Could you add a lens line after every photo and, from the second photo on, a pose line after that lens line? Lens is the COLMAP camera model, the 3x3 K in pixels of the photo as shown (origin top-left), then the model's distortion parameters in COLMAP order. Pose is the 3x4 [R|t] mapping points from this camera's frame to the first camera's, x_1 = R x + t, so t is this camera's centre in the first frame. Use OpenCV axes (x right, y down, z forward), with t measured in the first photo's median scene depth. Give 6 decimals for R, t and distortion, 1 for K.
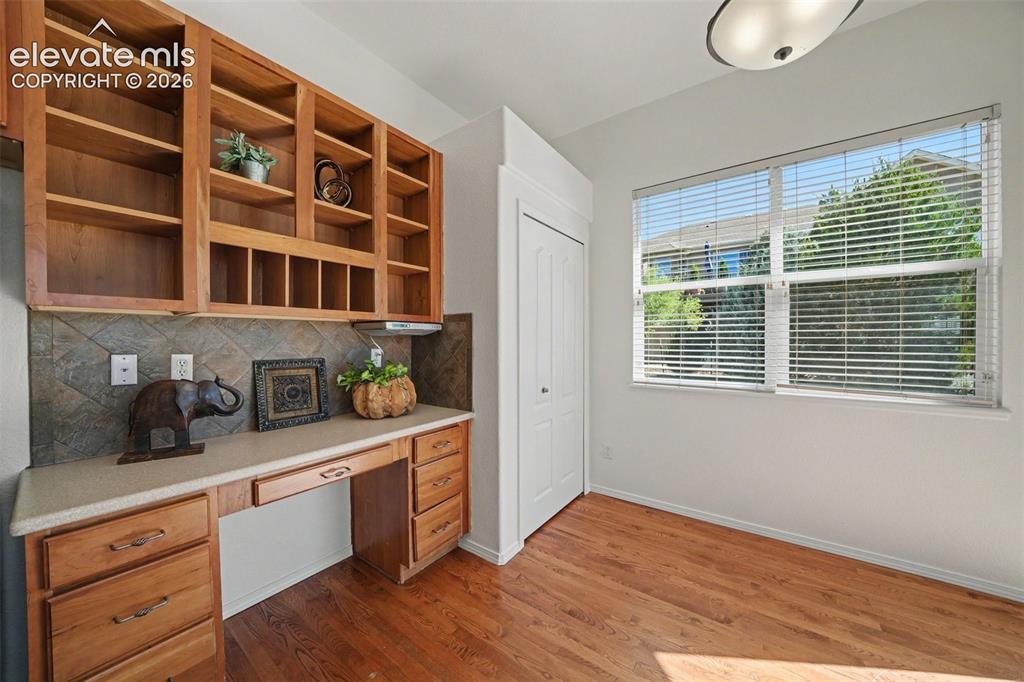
lens RADIAL K [[352.5, 0, 514.6], [0, 352.5, 341.0], [0, 0, 1]] dist [-0.001209, 0.000003]
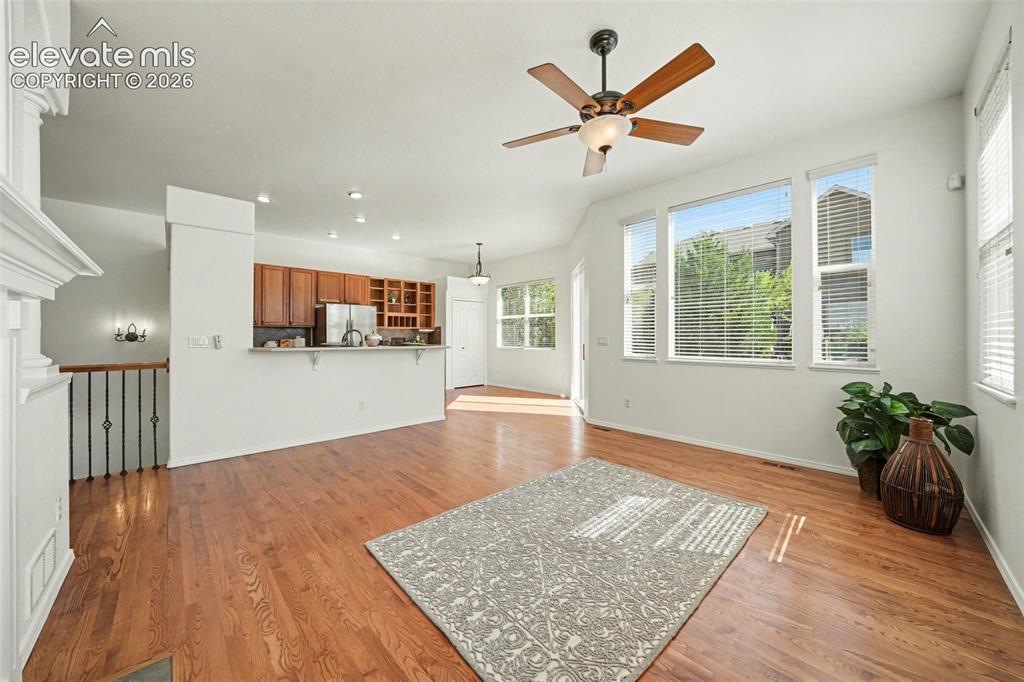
lens RADIAL K [[352.5, 0, 508.9], [0, 352.5, 335.1], [0, 0, 1]] dist [-0.001209, 0.000003]
pose [[0.984669, 0.004309, -0.174382, 1.451792], [-0.003190, 0.999972, 0.006696, -0.018872], [0.174406, -0.006037, 0.984655, -3.020930]]
